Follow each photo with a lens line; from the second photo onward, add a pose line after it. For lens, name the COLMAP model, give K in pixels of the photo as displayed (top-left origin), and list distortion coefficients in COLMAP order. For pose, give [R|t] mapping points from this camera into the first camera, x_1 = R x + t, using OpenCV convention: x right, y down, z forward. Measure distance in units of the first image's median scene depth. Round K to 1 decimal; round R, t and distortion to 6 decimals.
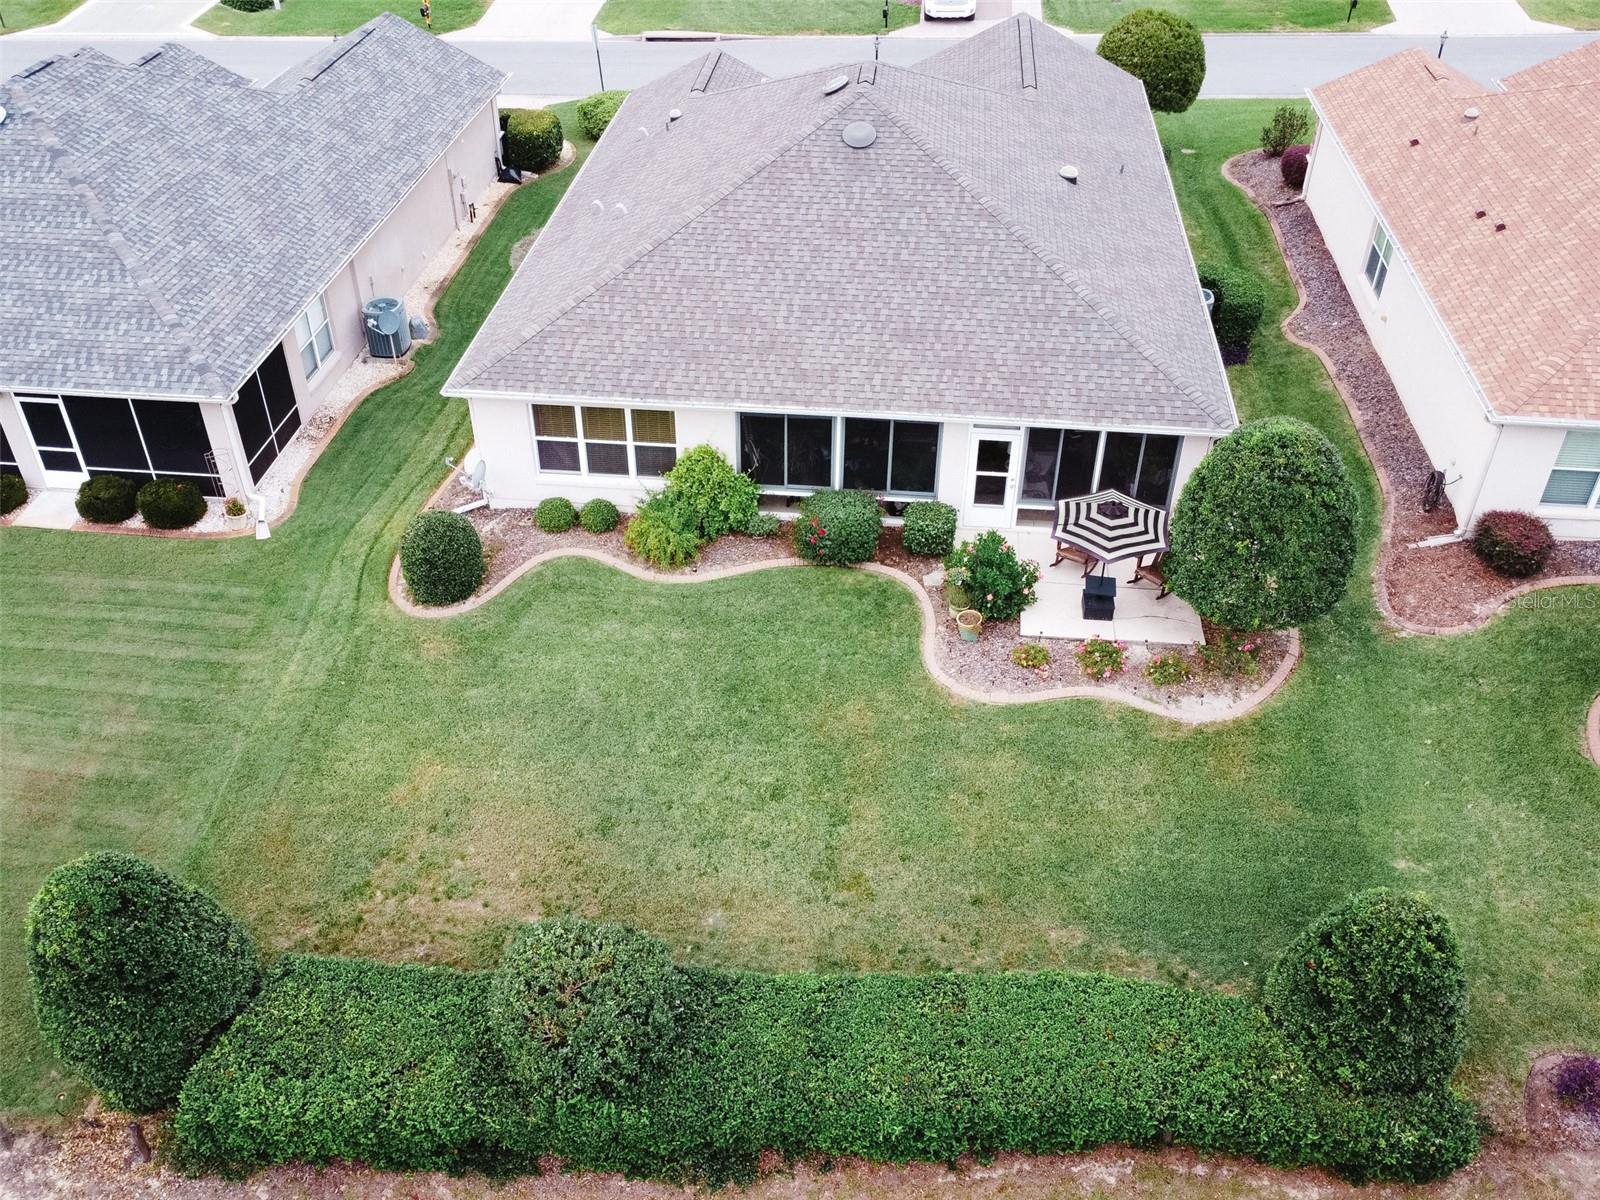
lens RADIAL K [[1115.1, 0, 800.0], [0, 1115.1, 600.0], [0, 0, 1]] dist [0.001546, -0.001505]
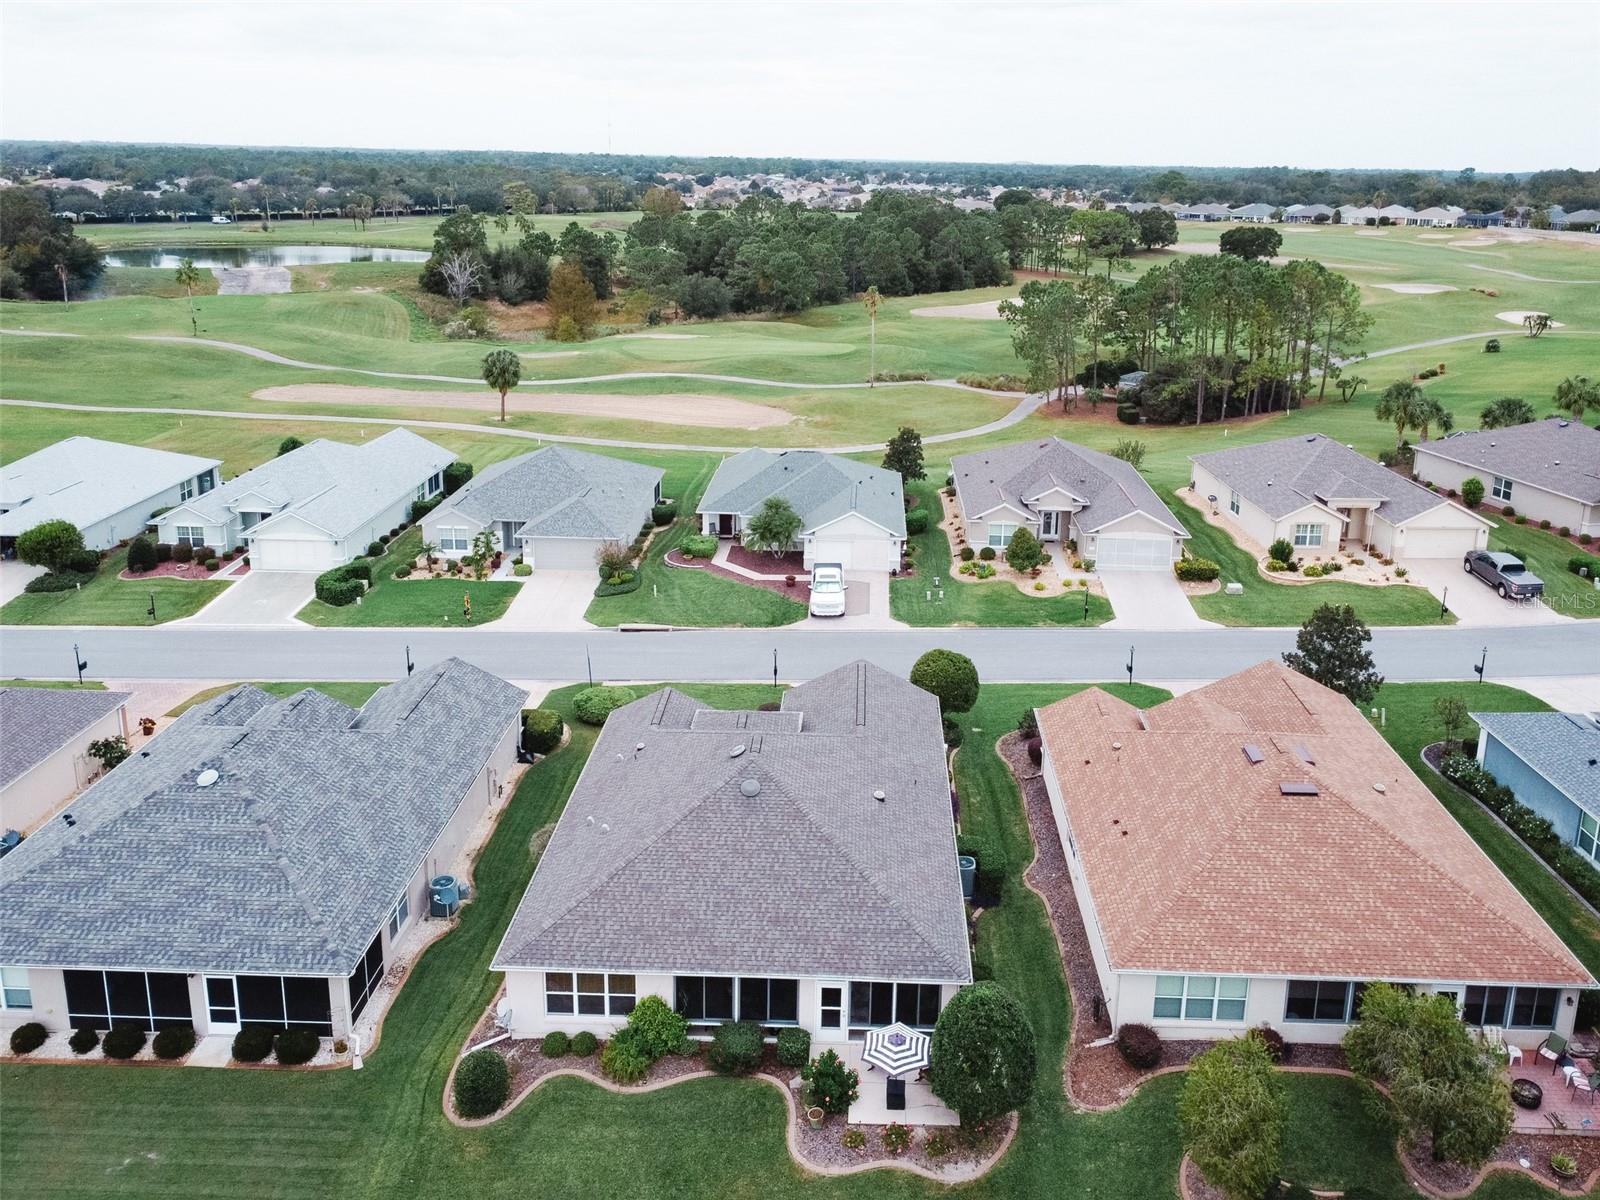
lens RADIAL K [[1105.1, 0, 846.2], [0, 1105.1, 514.1], [0, 0, 1]] dist [0.004007, -0.001464]
pose [[0.996315, -0.004920, 0.085628, 0.058422], [0.035638, 0.931838, -0.361120, -0.199613], [-0.078015, 0.362841, 0.928580, -0.758655]]
